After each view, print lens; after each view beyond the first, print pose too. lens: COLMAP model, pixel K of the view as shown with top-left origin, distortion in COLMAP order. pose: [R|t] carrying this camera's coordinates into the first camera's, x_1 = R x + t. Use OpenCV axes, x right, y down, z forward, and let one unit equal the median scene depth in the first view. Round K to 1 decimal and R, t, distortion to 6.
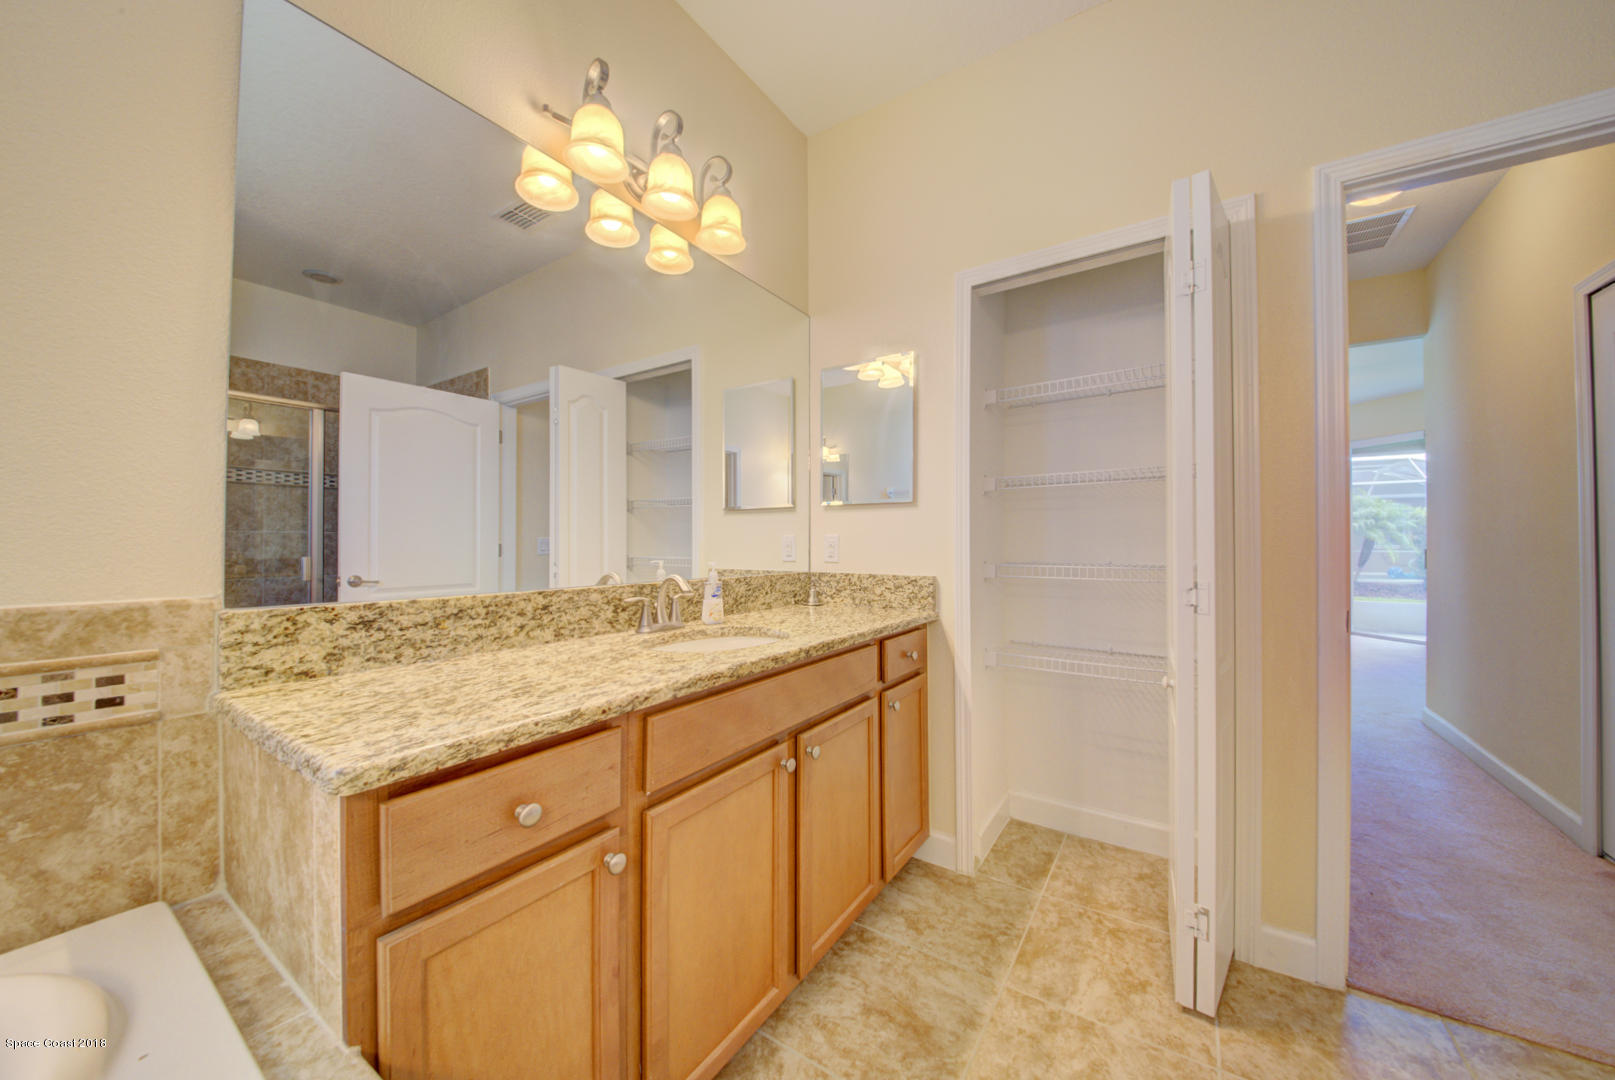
lens RADIAL K [[579.7, 0, 812.3], [0, 579.7, 525.5], [0, 0, 1]] dist [-0.006764, -0.003487]
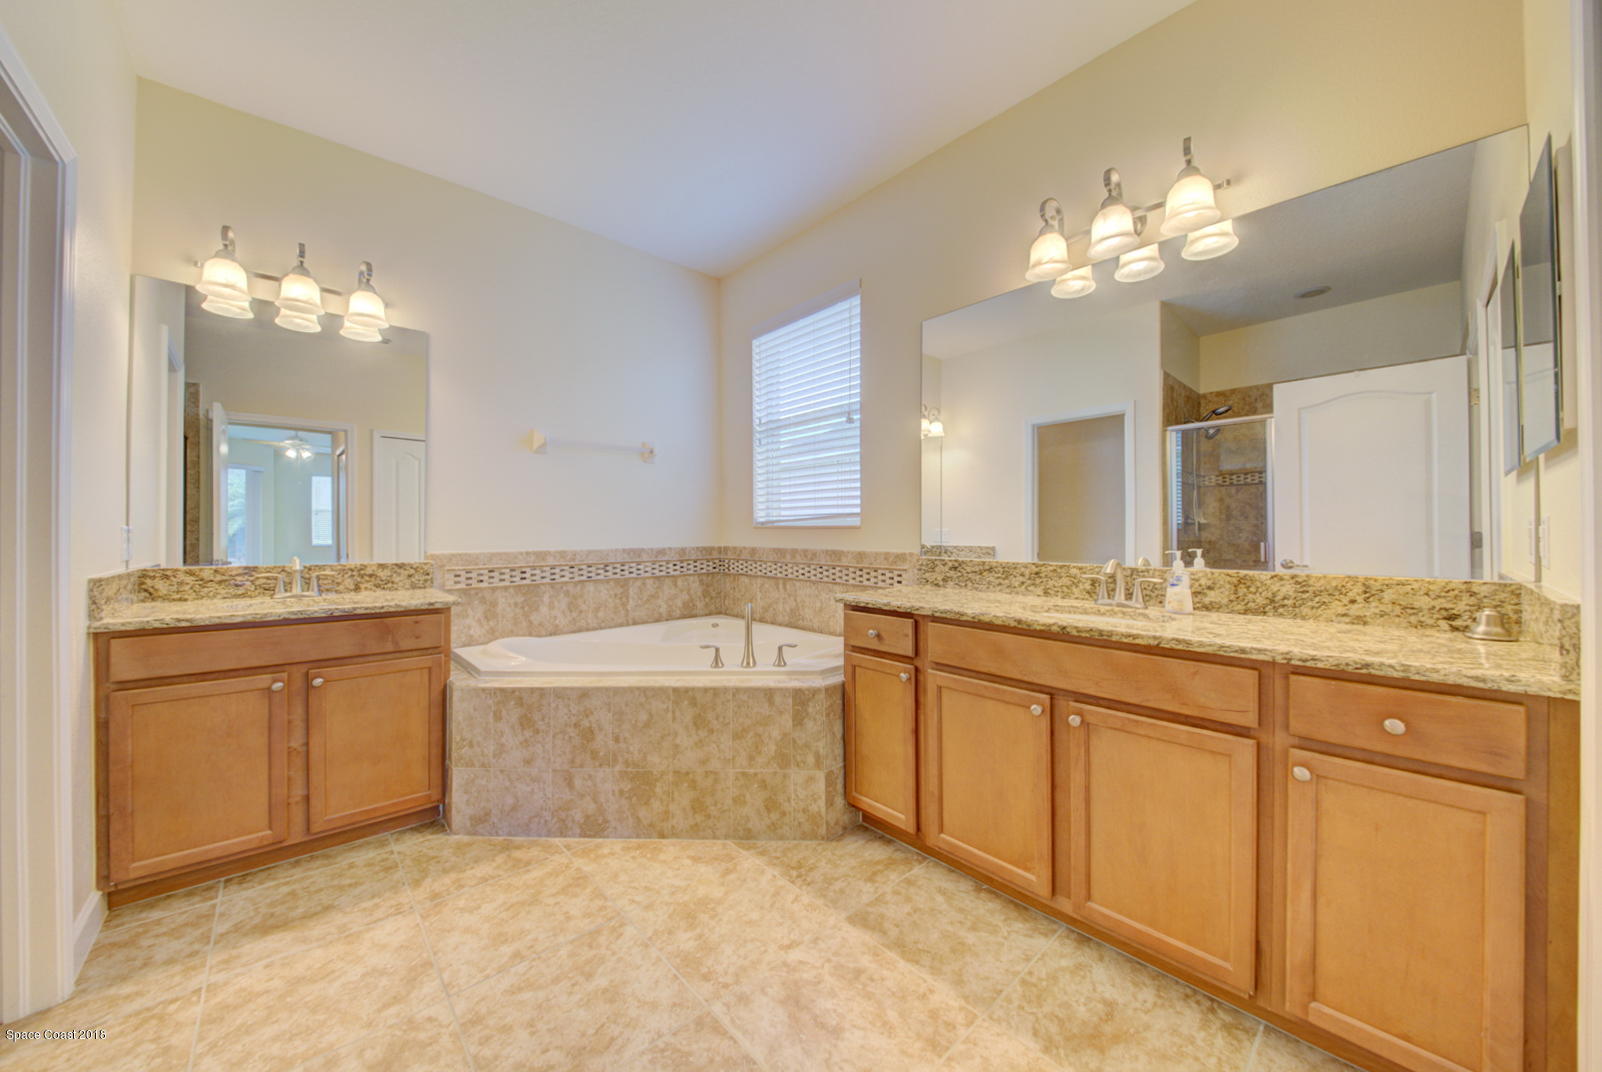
lens RADIAL K [[562.1, 0, 808.1], [0, 562.1, 531.9], [0, 0, 1]] dist [0.030968, -0.000400]
pose [[-0.234215, 0.003691, -0.972178, 1.264401], [0.031184, 0.999507, -0.003718, 0.015220], [0.971685, -0.031188, -0.234214, 0.803719]]
